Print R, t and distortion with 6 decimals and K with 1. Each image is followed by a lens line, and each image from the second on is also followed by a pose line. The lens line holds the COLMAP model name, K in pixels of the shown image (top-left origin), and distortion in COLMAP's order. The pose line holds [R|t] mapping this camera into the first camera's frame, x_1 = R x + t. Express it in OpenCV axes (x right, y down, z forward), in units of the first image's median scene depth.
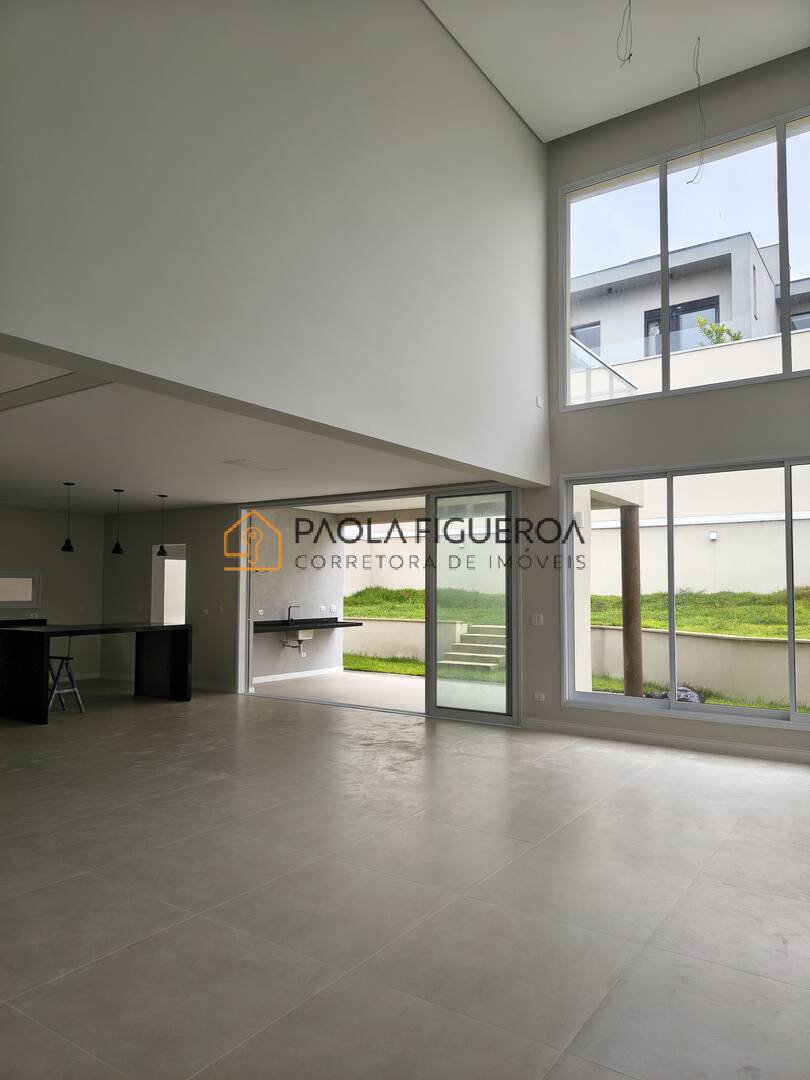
lens RADIAL K [[743.5, 0, 405.0], [0, 743.5, 540.0], [0, 0, 1]] dist [0.000853, 0.000086]
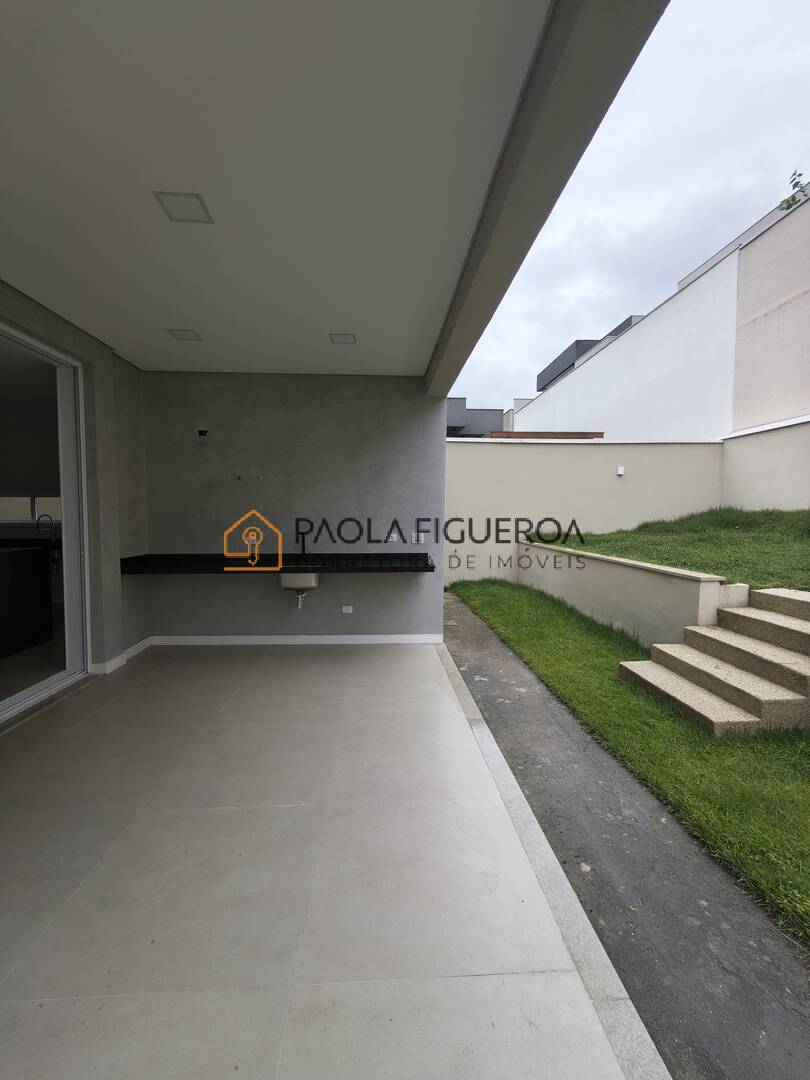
lens RADIAL K [[467.2, 0, 405.0], [0, 467.2, 540.0], [0, 0, 1]] dist [-0.000229, -0.000236]
pose [[0.617327, 0.042846, -0.785539, 0.192709], [0.050051, 0.994354, 0.093569, 0.057693], [0.785113, -0.097080, 0.611697, 0.760534]]
